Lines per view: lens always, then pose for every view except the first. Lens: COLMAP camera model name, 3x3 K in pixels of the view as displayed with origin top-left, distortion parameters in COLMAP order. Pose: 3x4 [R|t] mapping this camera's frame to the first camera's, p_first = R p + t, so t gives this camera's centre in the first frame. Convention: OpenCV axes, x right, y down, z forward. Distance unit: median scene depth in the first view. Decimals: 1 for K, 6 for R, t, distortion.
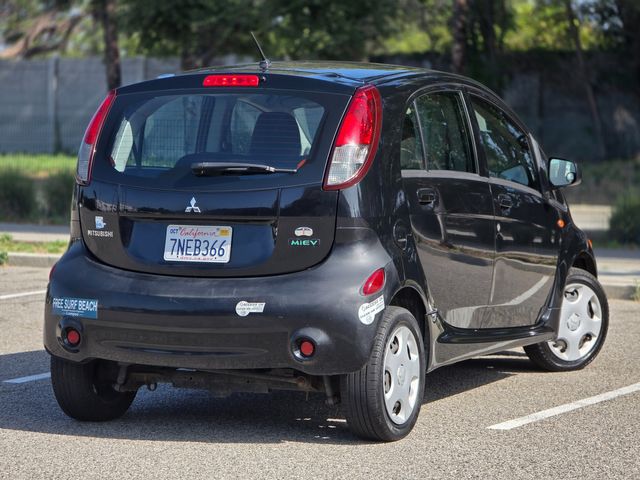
lens RADIAL K [[2094.6, 0, 320.0], [0, 2094.6, 240.0], [0, 0, 1]] dist [0.190081, 1.017285]
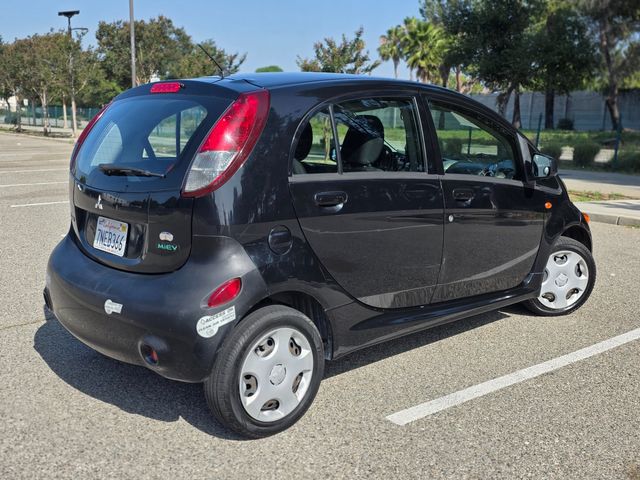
lens RADIAL K [[663.2, 0, 318.7], [0, 663.2, 236.5], [0, 0, 1]] dist [0.067302, -0.015332]
pose [[0.914624, 0.071552, -0.397923, 0.184078], [-0.022183, 0.991614, 0.127318, -0.045628], [0.403696, -0.107621, 0.908541, 0.720811]]
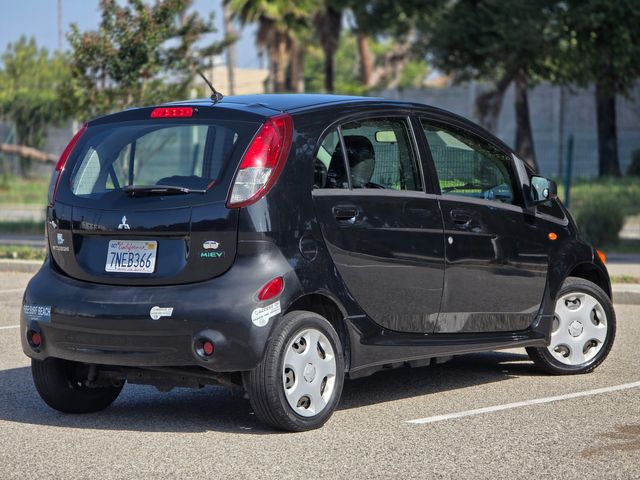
lens RADIAL K [[2094.6, 0, 320.0], [0, 2094.6, 240.0], [0, 0, 1]] dist [0.190081, 1.017285]
pose [[0.973197, -0.010337, -0.229740, 0.302570], [0.007814, 0.999899, -0.011892, 0.007143], [0.229839, 0.009778, 0.973179, -0.084500]]
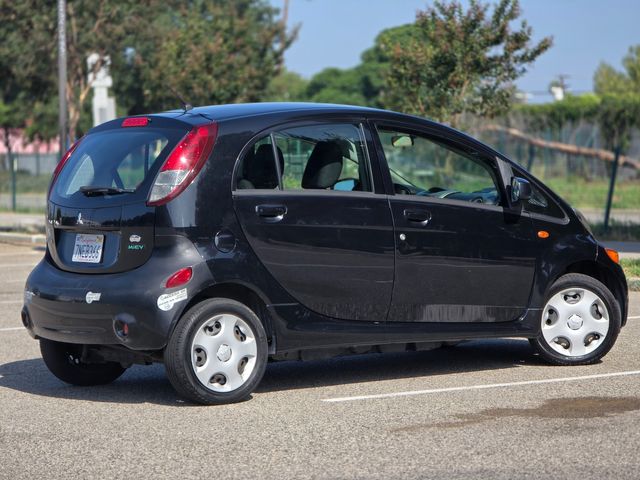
lens RADIAL K [[2094.6, 0, 320.0], [0, 2094.6, 240.0], [0, 0, 1]] dist [0.190081, 1.017285]
pose [[0.855597, -0.003484, -0.517630, 0.739495], [-0.004180, 0.999898, -0.013640, 0.013761], [0.517625, 0.013834, 0.855496, -0.041989]]
